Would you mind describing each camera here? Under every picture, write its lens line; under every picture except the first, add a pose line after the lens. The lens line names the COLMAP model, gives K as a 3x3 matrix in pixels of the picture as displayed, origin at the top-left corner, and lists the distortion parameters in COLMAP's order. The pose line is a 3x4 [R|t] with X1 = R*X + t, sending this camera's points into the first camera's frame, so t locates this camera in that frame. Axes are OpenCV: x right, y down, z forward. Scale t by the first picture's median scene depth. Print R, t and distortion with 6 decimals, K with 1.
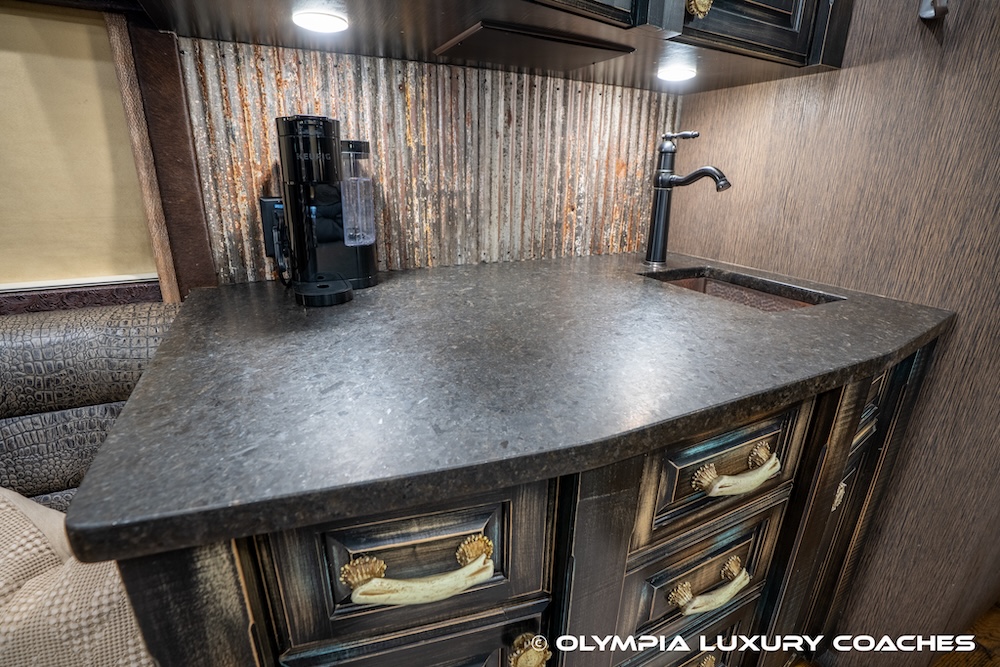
lens RADIAL K [[459.2, 0, 503.9], [0, 459.2, 325.3], [0, 0, 1]] dist [-0.071338, 0.026752]
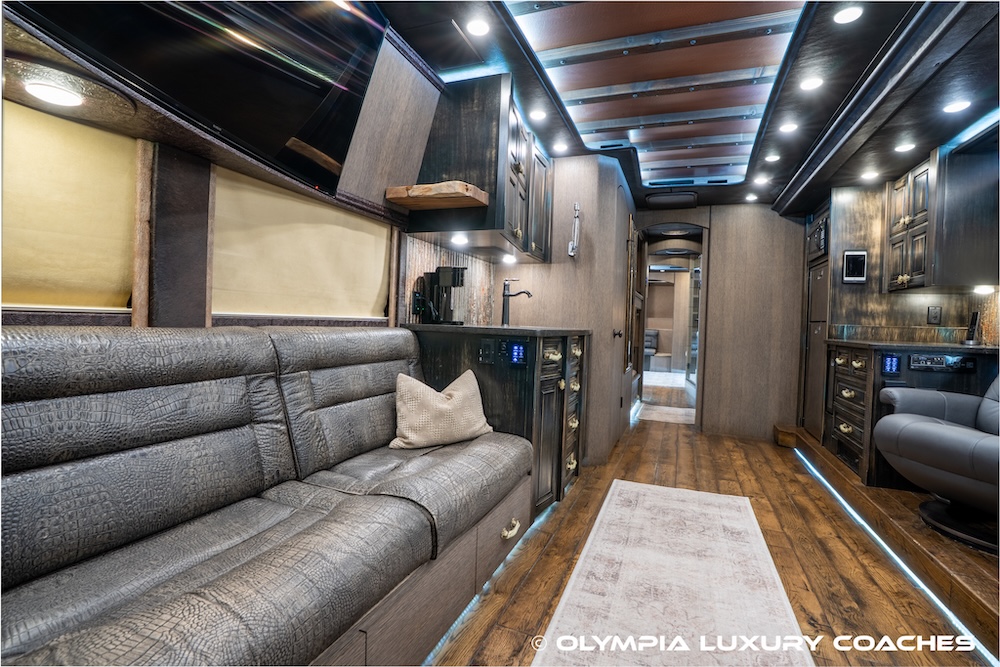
lens RADIAL K [[472.1, 0, 499.3], [0, 472.1, 331.5], [0, 0, 1]] dist [-0.069161, 0.030211]
pose [[0.743046, -0.003484, 0.669231, -1.629340], [0.189878, 0.959991, -0.205824, 0.486970], [-0.641739, 0.280009, 0.713979, -0.982914]]
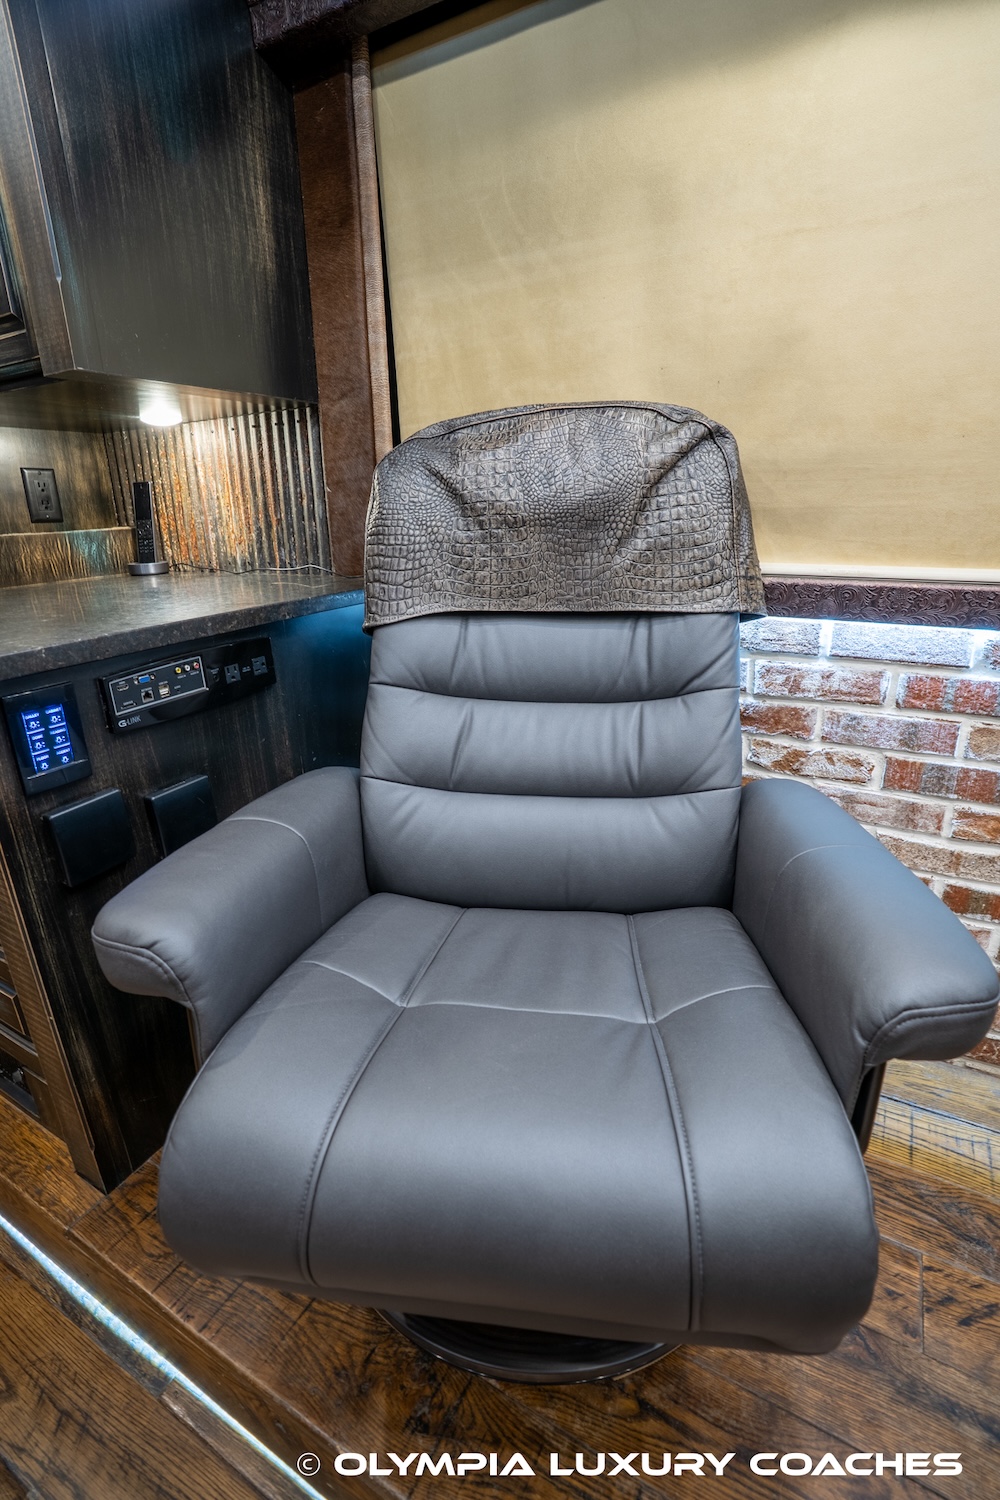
lens RADIAL K [[708.2, 0, 500.0], [0, 708.2, 750.0], [0, 0, 1]] dist [-0.069161, 0.030211]
pose [[-0.557429, -0.277764, 0.782381, 0.411284], [0.276845, 0.826248, 0.490583, 0.324558], [-0.782707, 0.490063, -0.383677, -0.666532]]
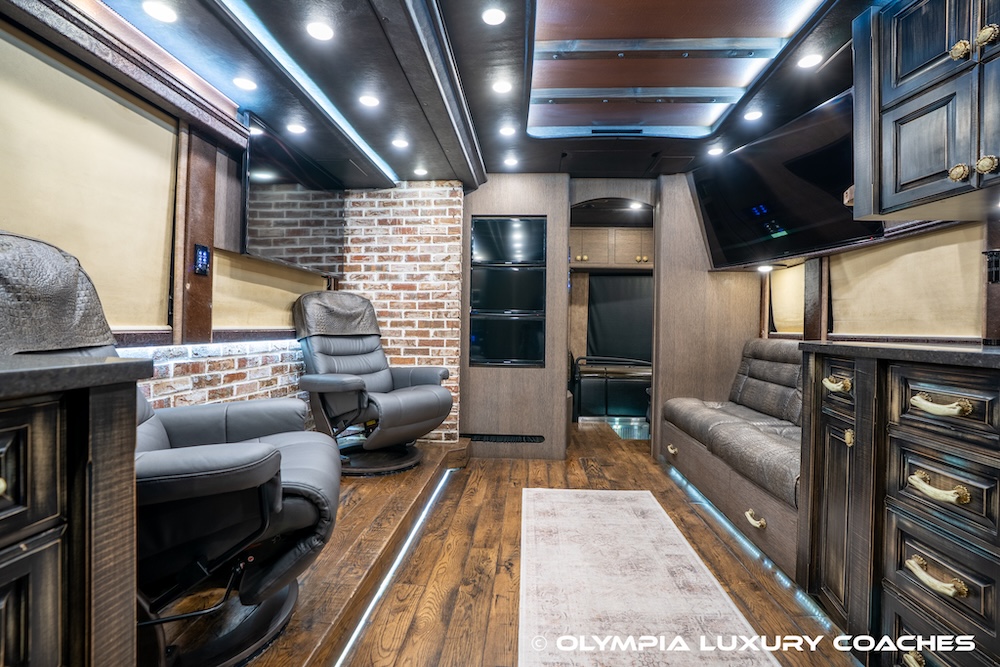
lens RADIAL K [[464.4, 0, 499.9], [0, 464.4, 330.2], [0, 0, 1]] dist [-0.072857, 0.028506]
pose [[-0.502935, -0.017227, -0.864152, 1.546226], [-0.293692, 0.943719, 0.152116, 0.150256], [0.812897, 0.330299, -0.479689, 0.152863]]
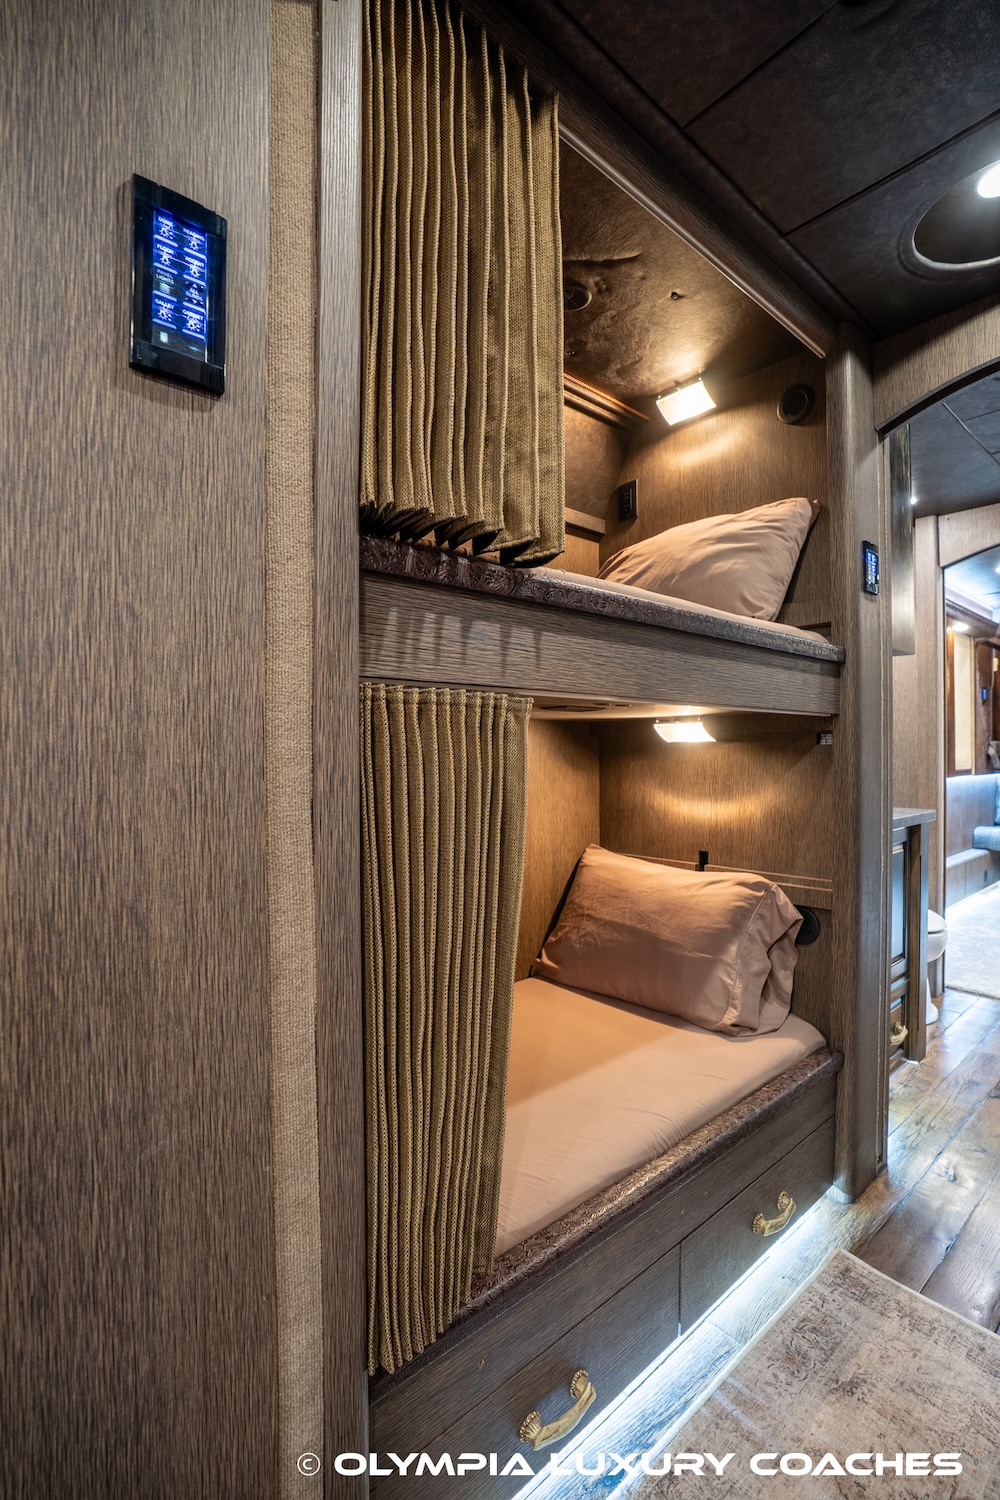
lens RADIAL K [[688.8, 0, 509.1], [0, 688.8, 755.4], [0, 0, 1]] dist [-0.071338, 0.026752]
pose [[0.967177, -0.021356, 0.253203, 2.191852], [0.099057, 0.949316, -0.298308, -0.113837], [-0.233999, 0.313598, 0.920272, 0.625583]]
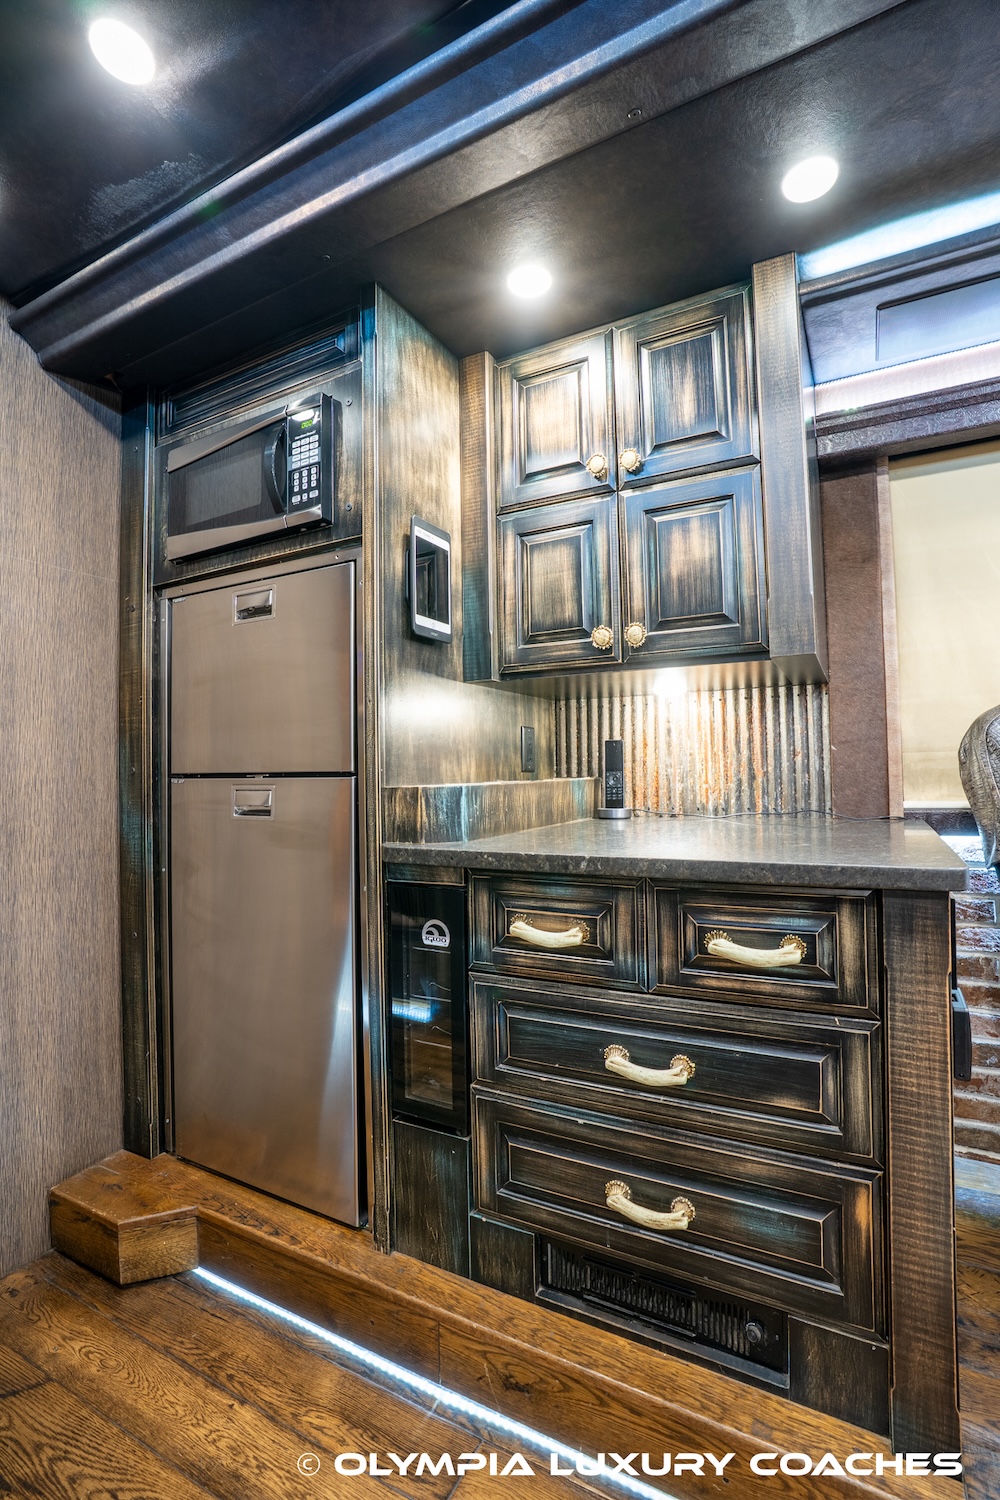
lens RADIAL K [[696.6, 0, 505.2], [0, 696.6, 752.3], [0, 0, 1]] dist [-0.072857, 0.028506]
pose [[-0.579144, 0.020187, 0.814975, 0.904814], [0.268546, 0.948621, 0.167339, 0.034633], [-0.769724, 0.315771, -0.554809, 0.249916]]
